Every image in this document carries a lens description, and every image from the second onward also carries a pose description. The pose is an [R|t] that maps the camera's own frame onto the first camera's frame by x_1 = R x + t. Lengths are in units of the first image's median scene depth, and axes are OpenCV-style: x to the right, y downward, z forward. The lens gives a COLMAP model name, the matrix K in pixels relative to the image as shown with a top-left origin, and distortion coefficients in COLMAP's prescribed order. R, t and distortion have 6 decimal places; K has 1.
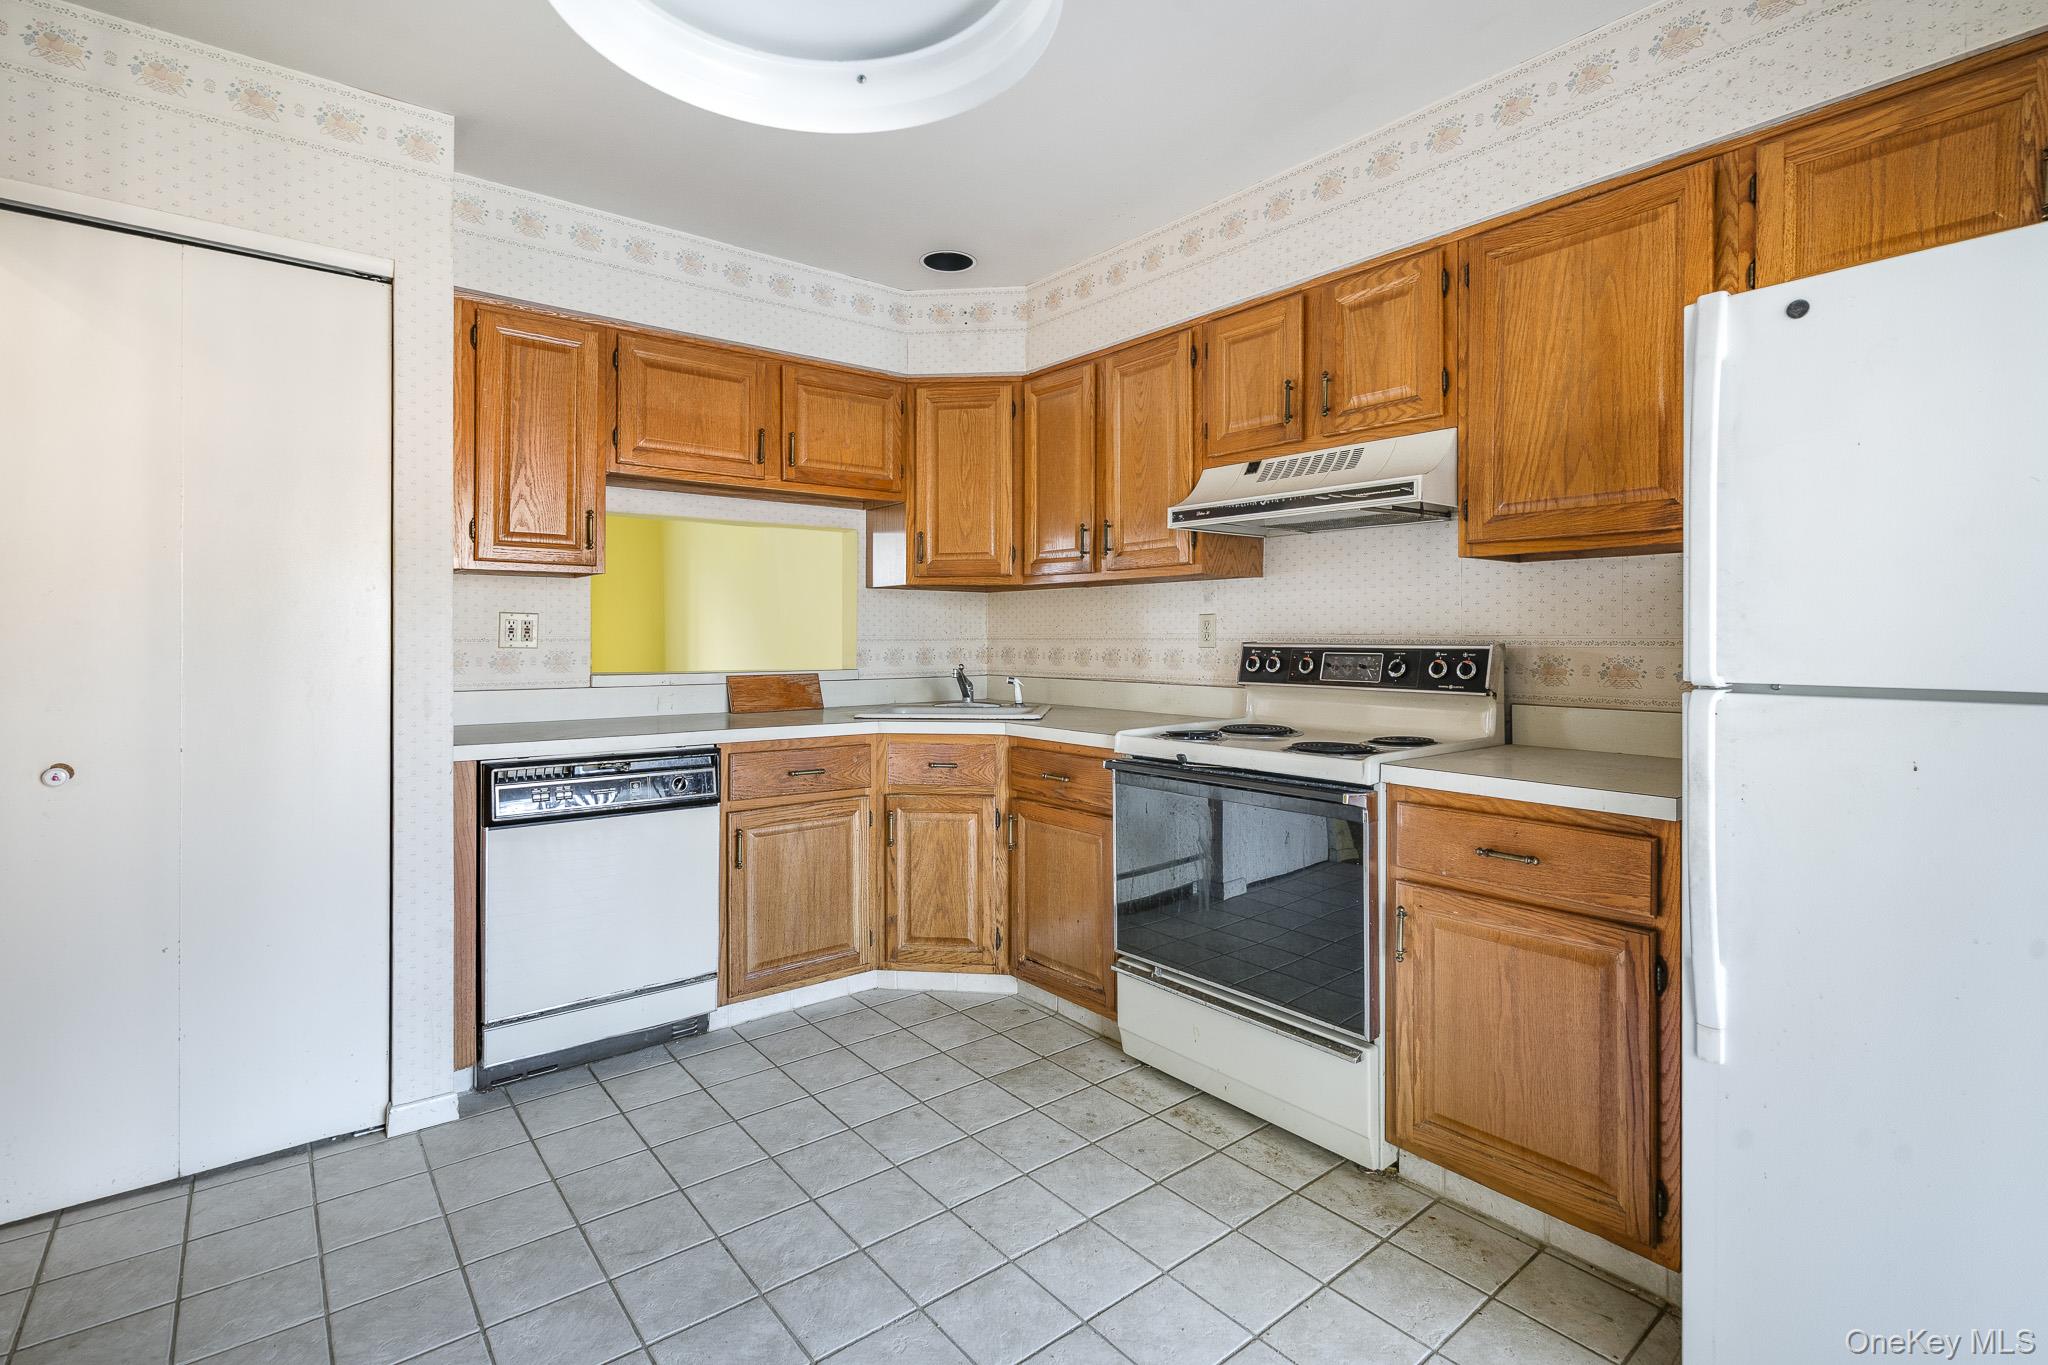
lens RADIAL K [[948.1, 0, 1024.0], [0, 948.1, 636.4], [0, 0, 1]] dist [-0.001476, 0.007906]
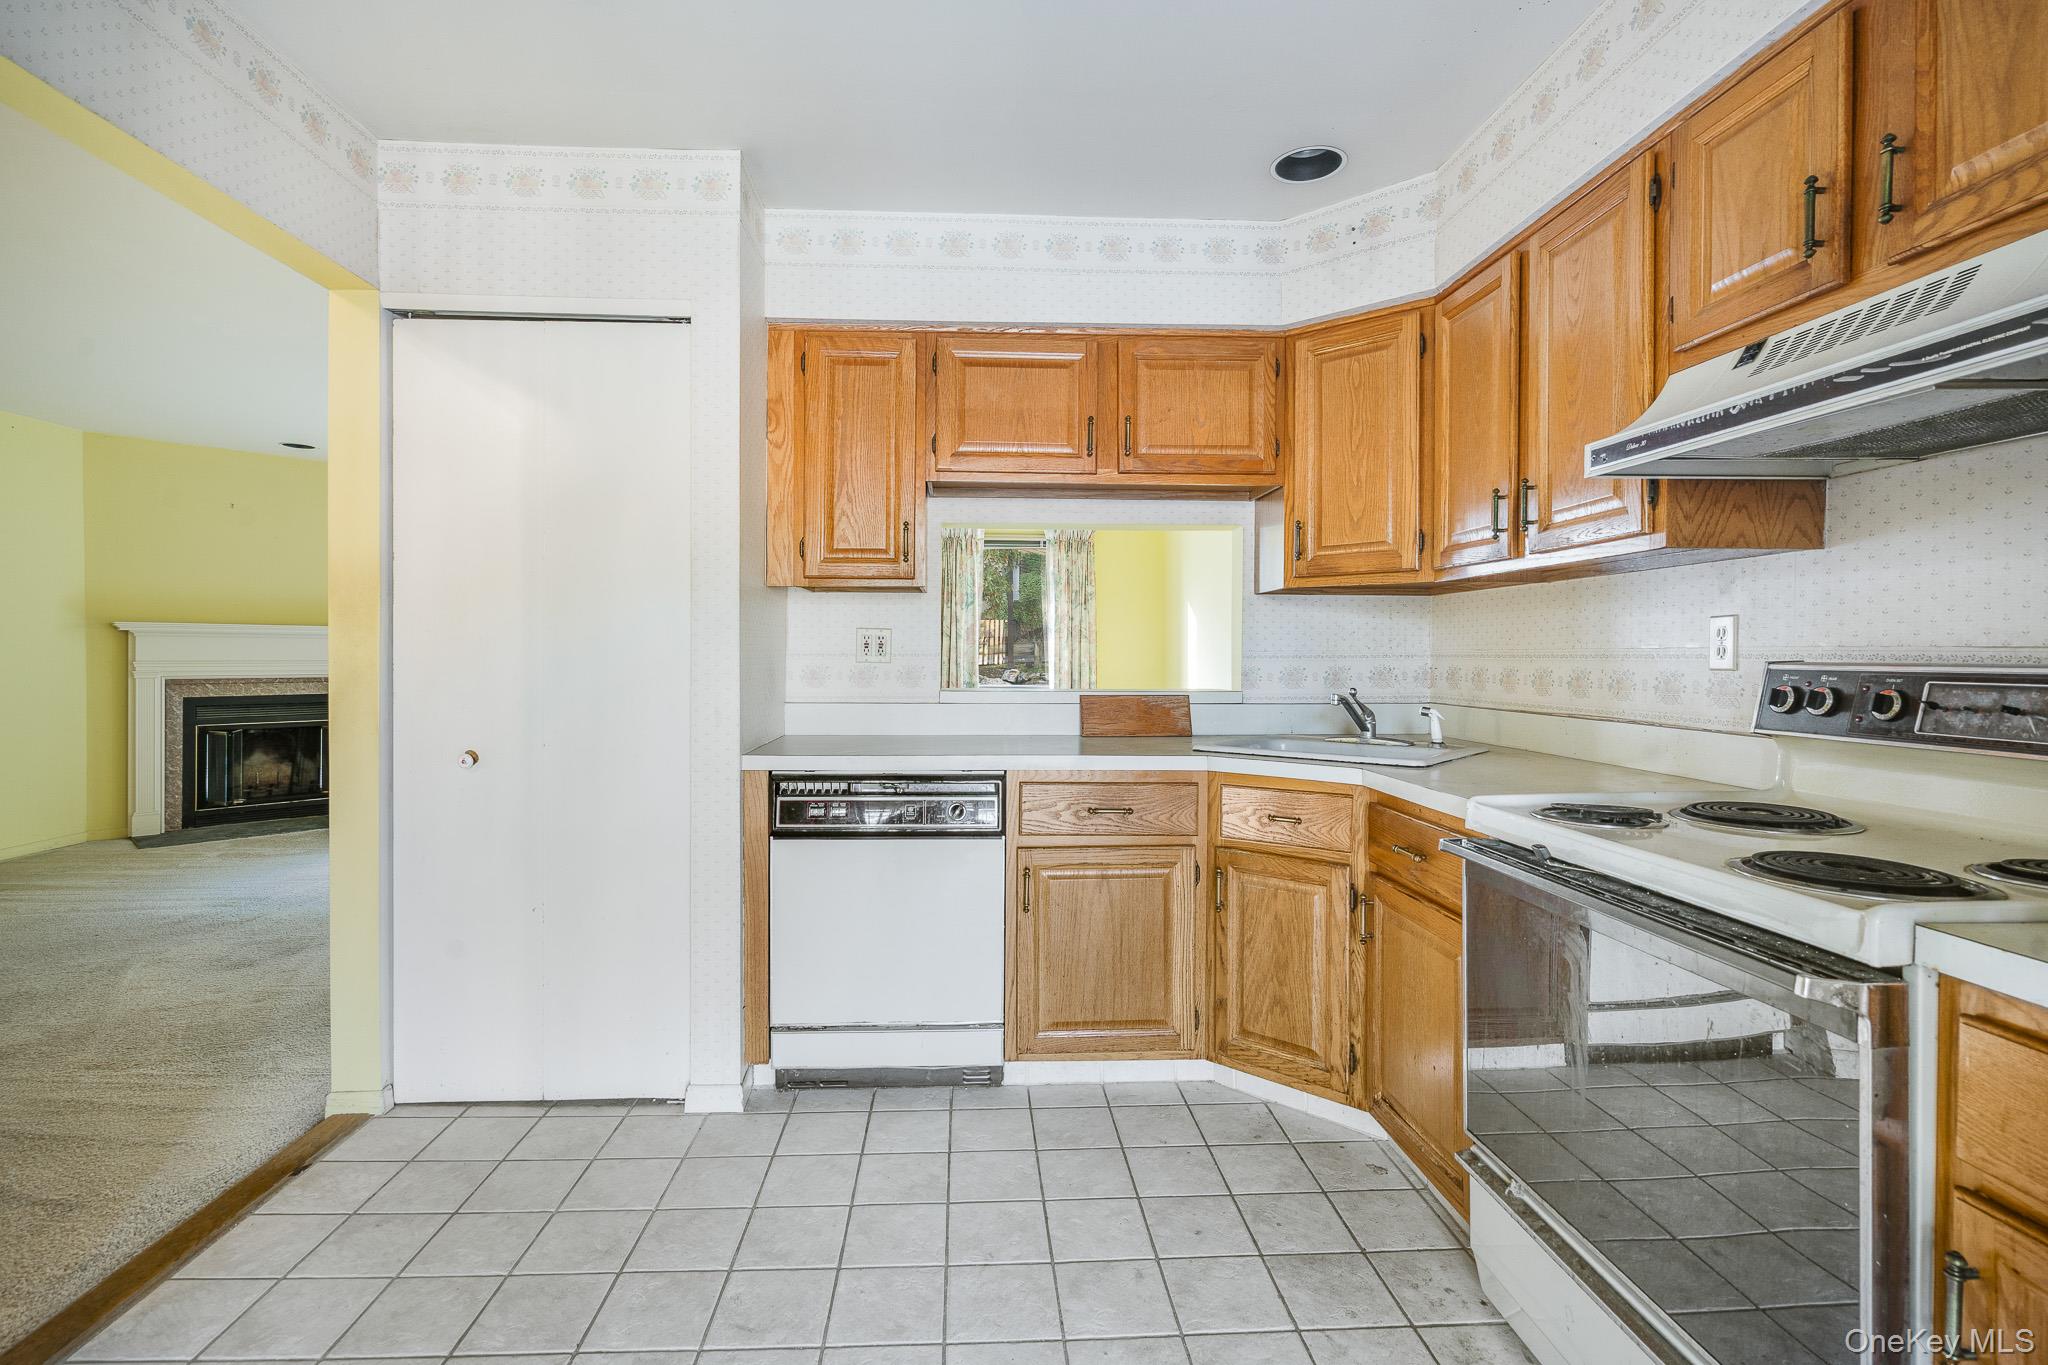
lens RADIAL K [[952.2, 0, 1019.3], [0, 952.2, 662.1], [0, 0, 1]] dist [-0.000383, 0.001710]
pose [[0.811820, 0.006647, -0.583870, 0.199072], [-0.002296, 0.999964, 0.008191, 0.002847], [0.583903, -0.005309, 0.811806, 0.252081]]
